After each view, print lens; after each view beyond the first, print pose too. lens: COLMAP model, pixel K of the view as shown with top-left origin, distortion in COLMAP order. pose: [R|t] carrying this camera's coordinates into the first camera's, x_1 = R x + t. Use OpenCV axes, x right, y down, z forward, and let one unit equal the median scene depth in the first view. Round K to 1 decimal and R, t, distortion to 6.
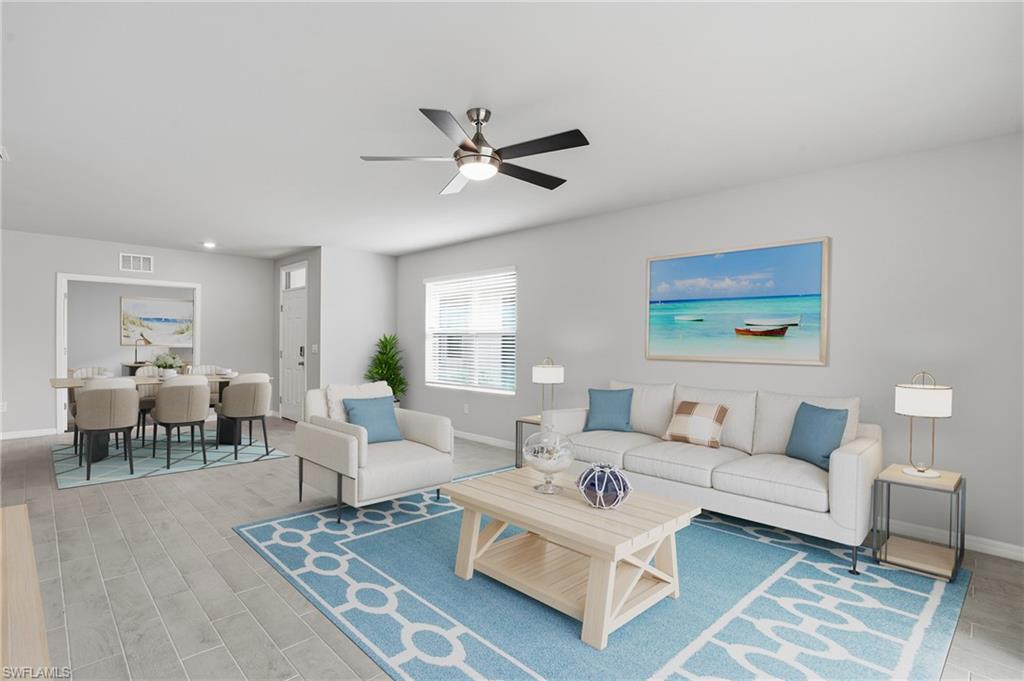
lens RADIAL K [[506.6, 0, 512.0], [0, 506.6, 340.5], [0, 0, 1]] dist [-0.001792, -0.000047]
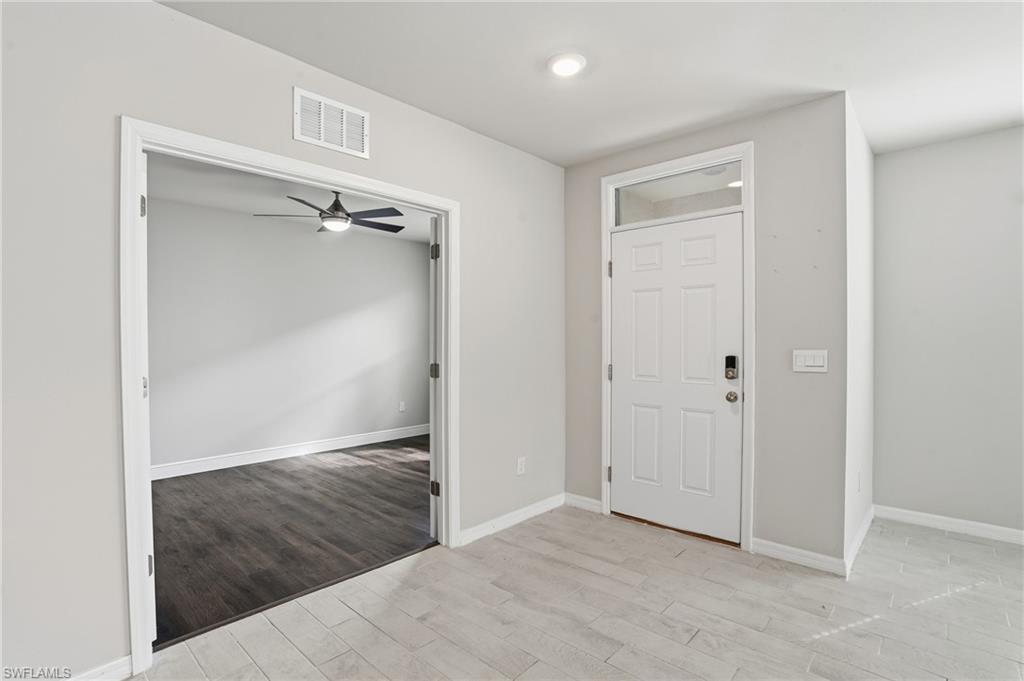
lens RADIAL K [[485.5, 0, 512.0], [0, 485.5, 340.5], [0, 0, 1]] dist [-0.022560, -0.000080]
pose [[0.997402, -0.007712, 0.071620, -0.655022], [0.007014, 0.999925, 0.010003, -0.005552], [-0.071692, -0.009475, 0.997382, 0.667781]]
